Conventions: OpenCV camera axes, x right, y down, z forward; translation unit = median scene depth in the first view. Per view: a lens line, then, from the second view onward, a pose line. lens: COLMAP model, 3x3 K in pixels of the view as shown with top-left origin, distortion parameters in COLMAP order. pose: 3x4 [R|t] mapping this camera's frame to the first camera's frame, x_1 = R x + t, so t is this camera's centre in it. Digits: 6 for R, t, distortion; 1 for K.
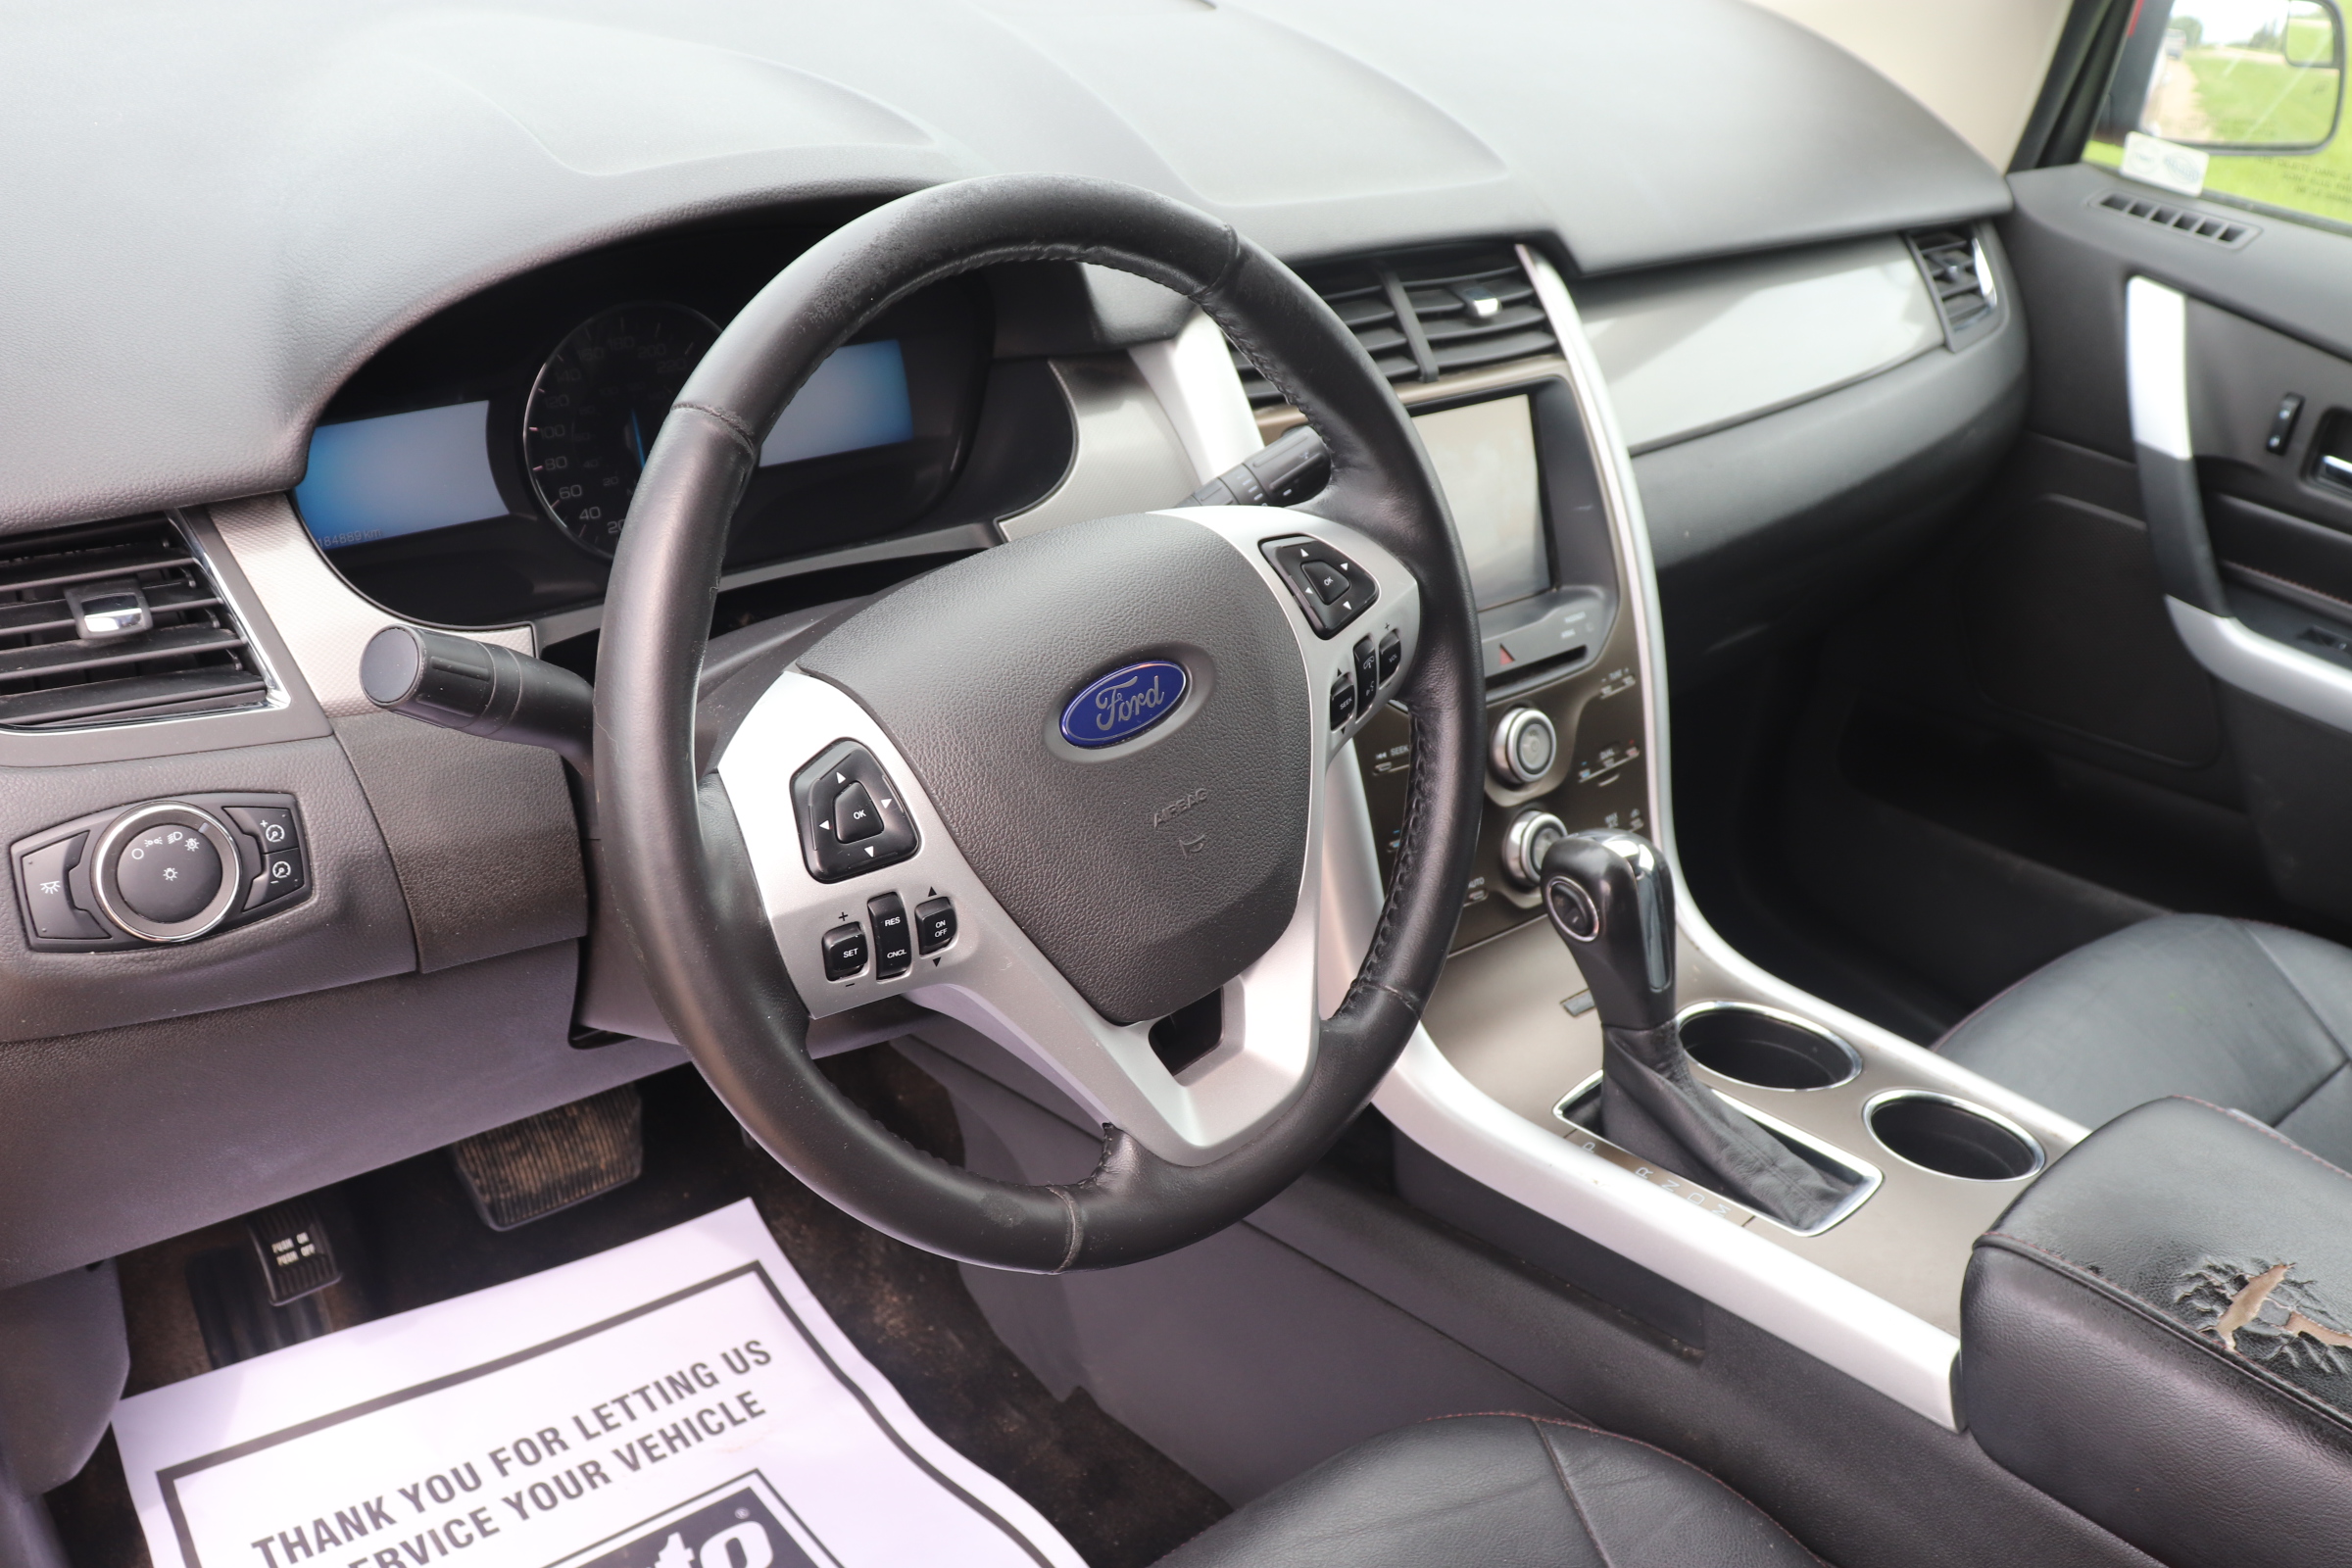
lens RADIAL K [[2382.7, 0, 1176.0], [0, 2382.7, 784.0], [0, 0, 1]] dist [0.003797, 0.001919]
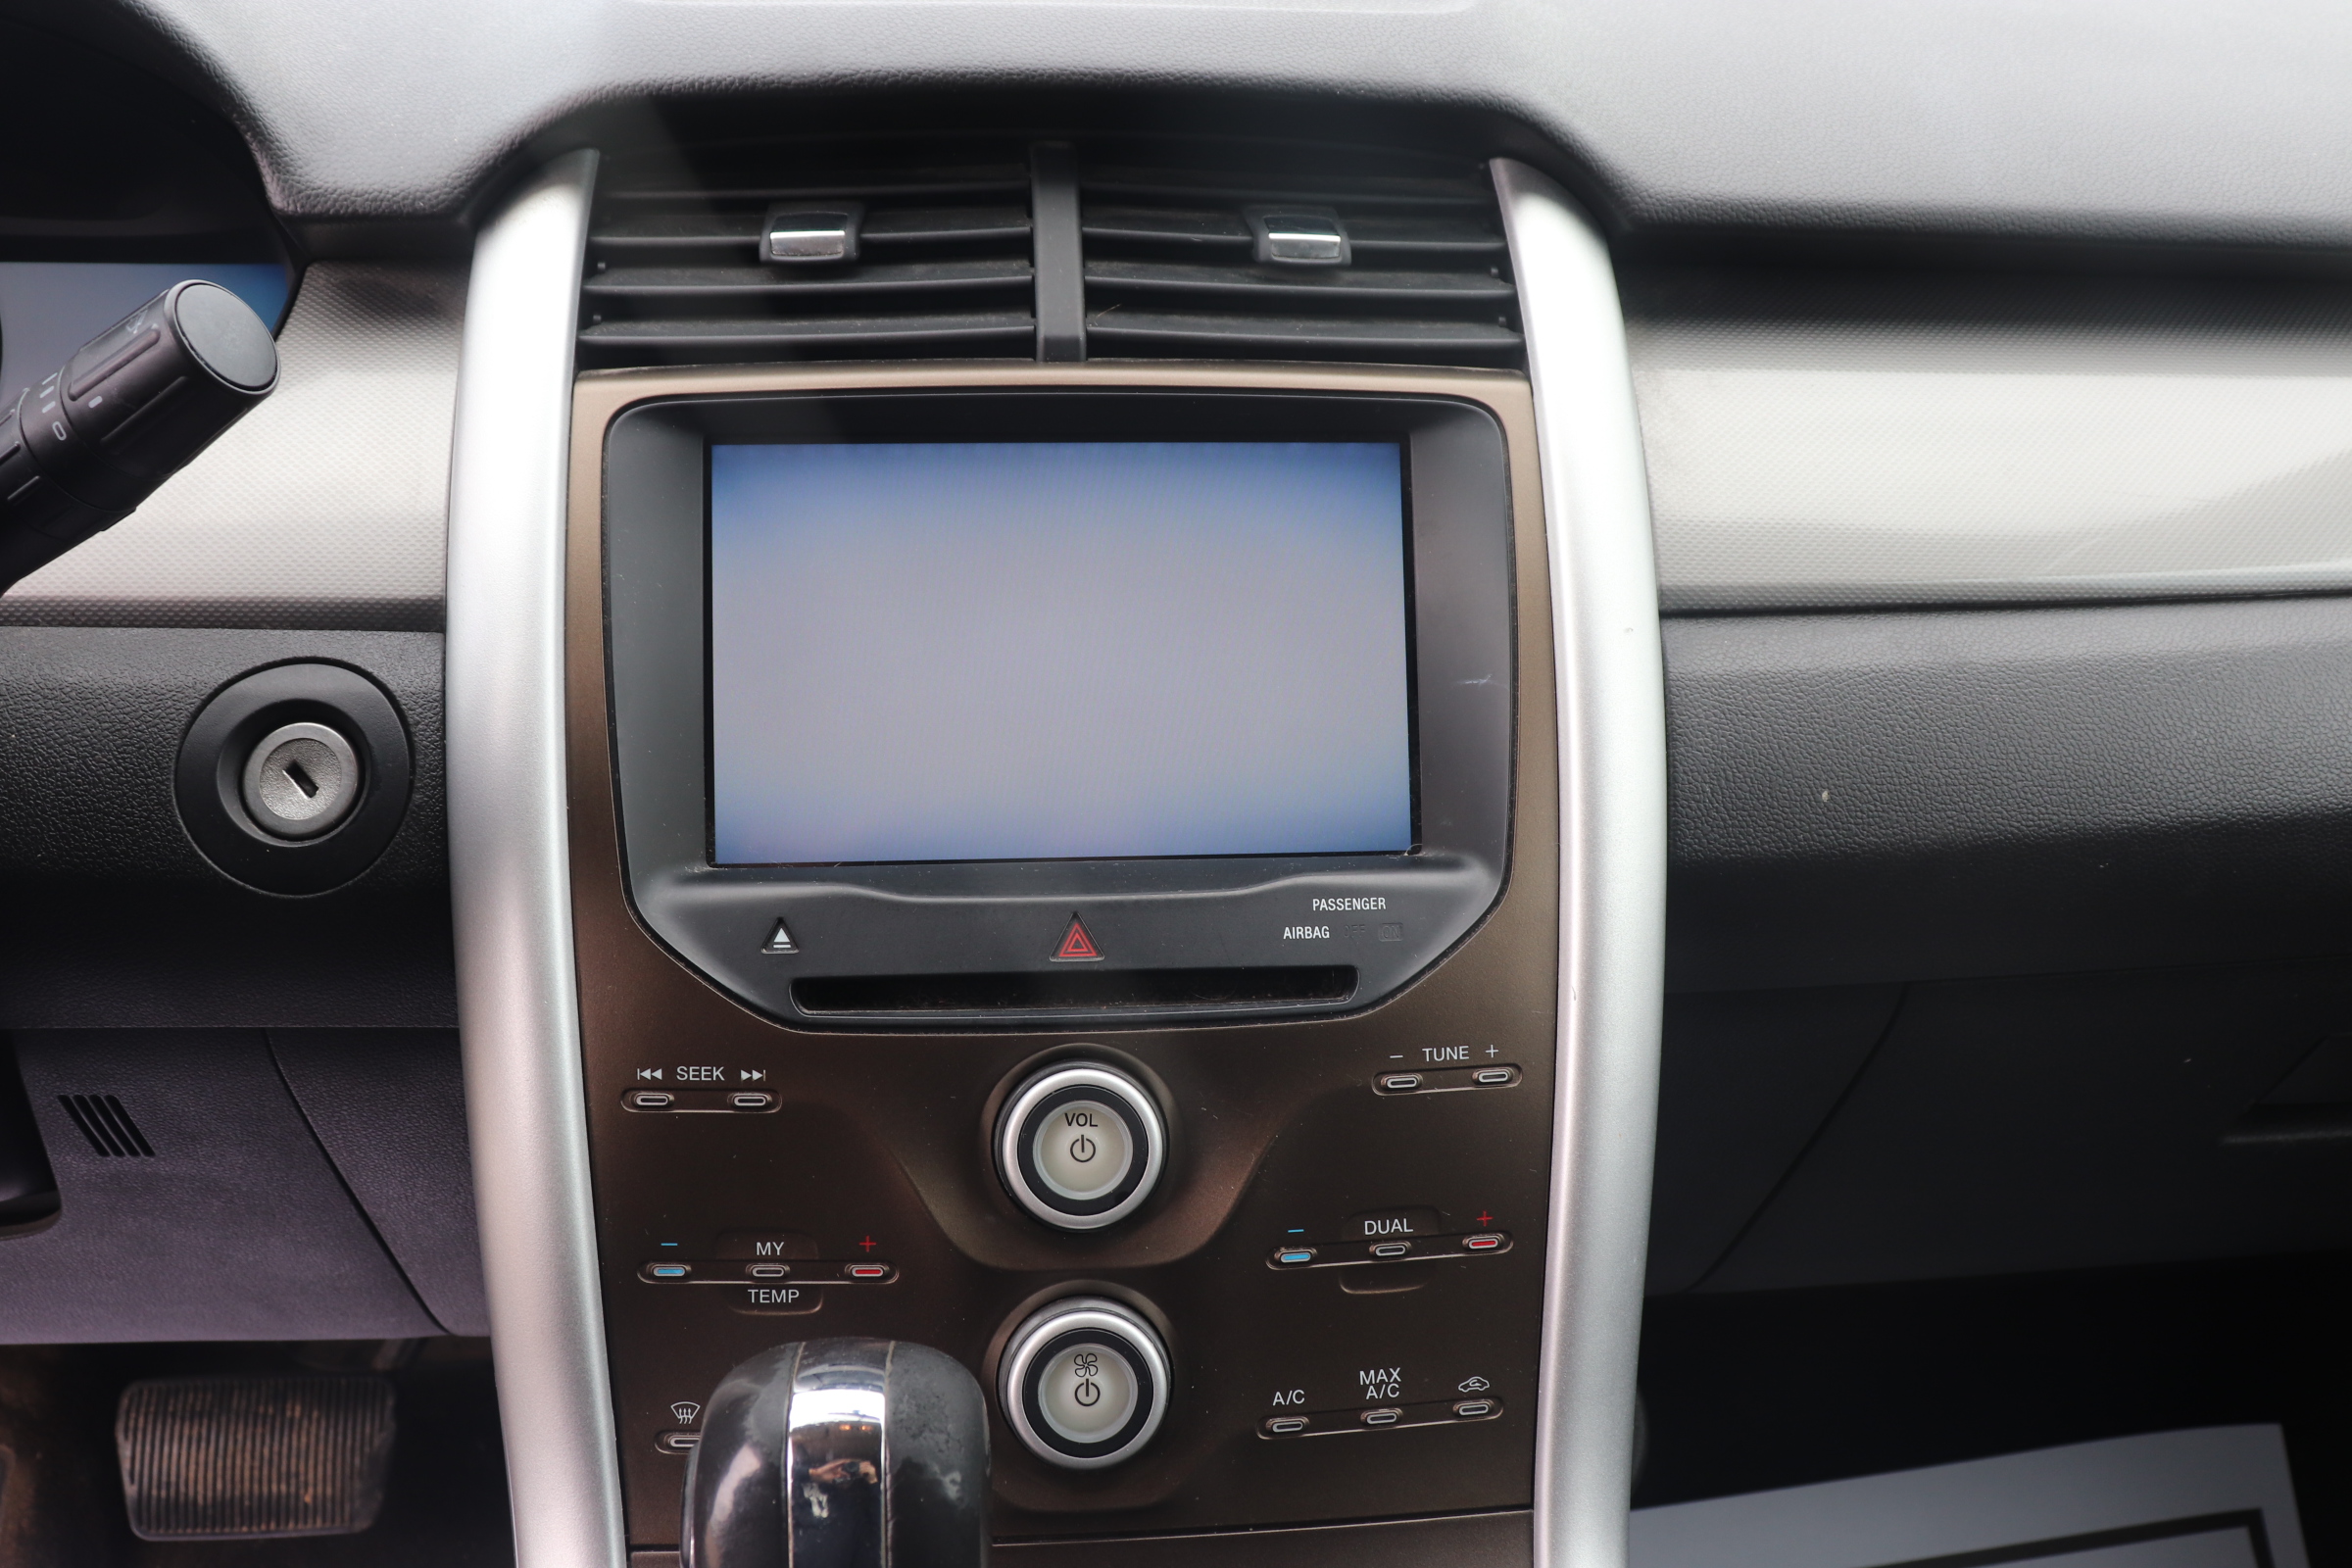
lens RADIAL K [[2382.7, 0, 1176.0], [0, 2382.7, 784.0], [0, 0, 1]] dist [0.003797, 0.001919]
pose [[0.776536, 0.117888, -0.618946, 0.411129], [-0.218072, 0.971914, -0.088479, -0.044210], [0.591131, 0.203682, 0.780434, 0.609881]]
